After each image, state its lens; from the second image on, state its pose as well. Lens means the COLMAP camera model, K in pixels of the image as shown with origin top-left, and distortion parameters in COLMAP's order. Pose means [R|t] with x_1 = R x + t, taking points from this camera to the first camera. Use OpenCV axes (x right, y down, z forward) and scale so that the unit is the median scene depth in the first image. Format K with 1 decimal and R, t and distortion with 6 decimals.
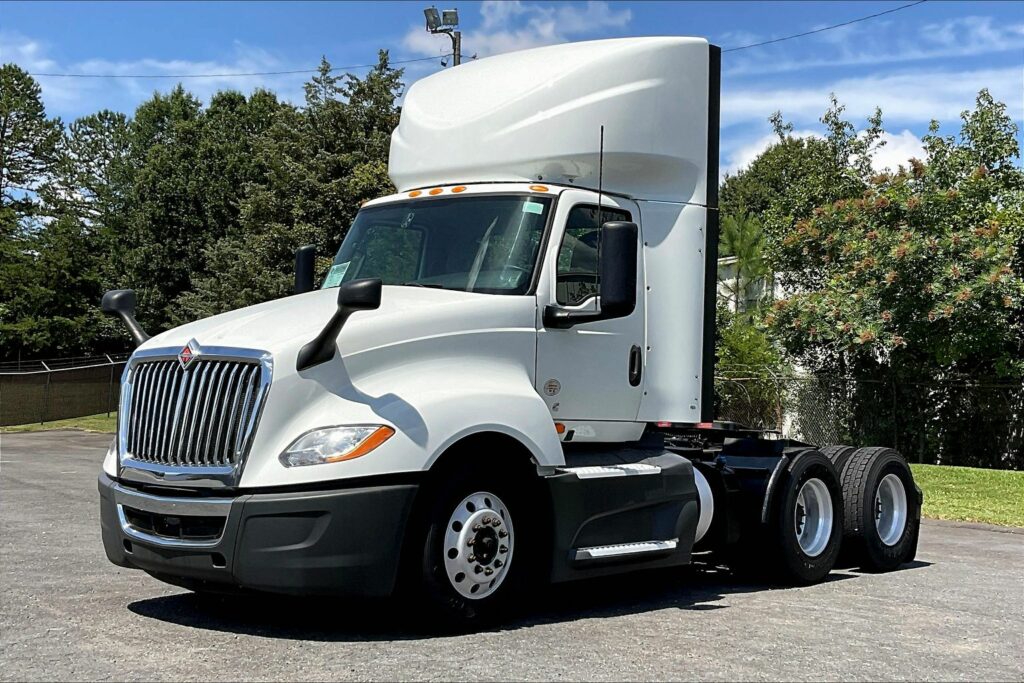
lens RADIAL K [[1433.7, 0, 558.3], [0, 1433.7, 336.4], [0, 0, 1]] dist [0.054091, -0.043058]
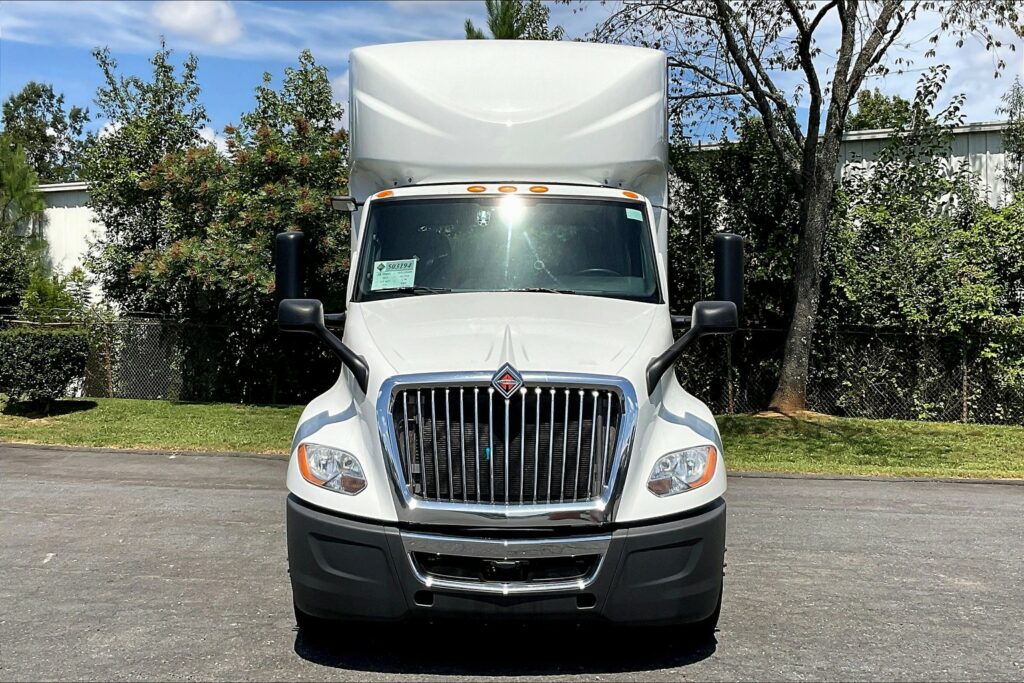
lens RADIAL K [[1378.0, 0, 544.0], [0, 1378.0, 325.8], [0, 0, 1]] dist [0.033643, 0.096884]
pose [[0.775883, -0.017367, 0.630638, -0.716302], [-0.014936, 0.998835, 0.045882, -0.056838], [-0.630700, -0.045018, 0.774720, 0.284474]]
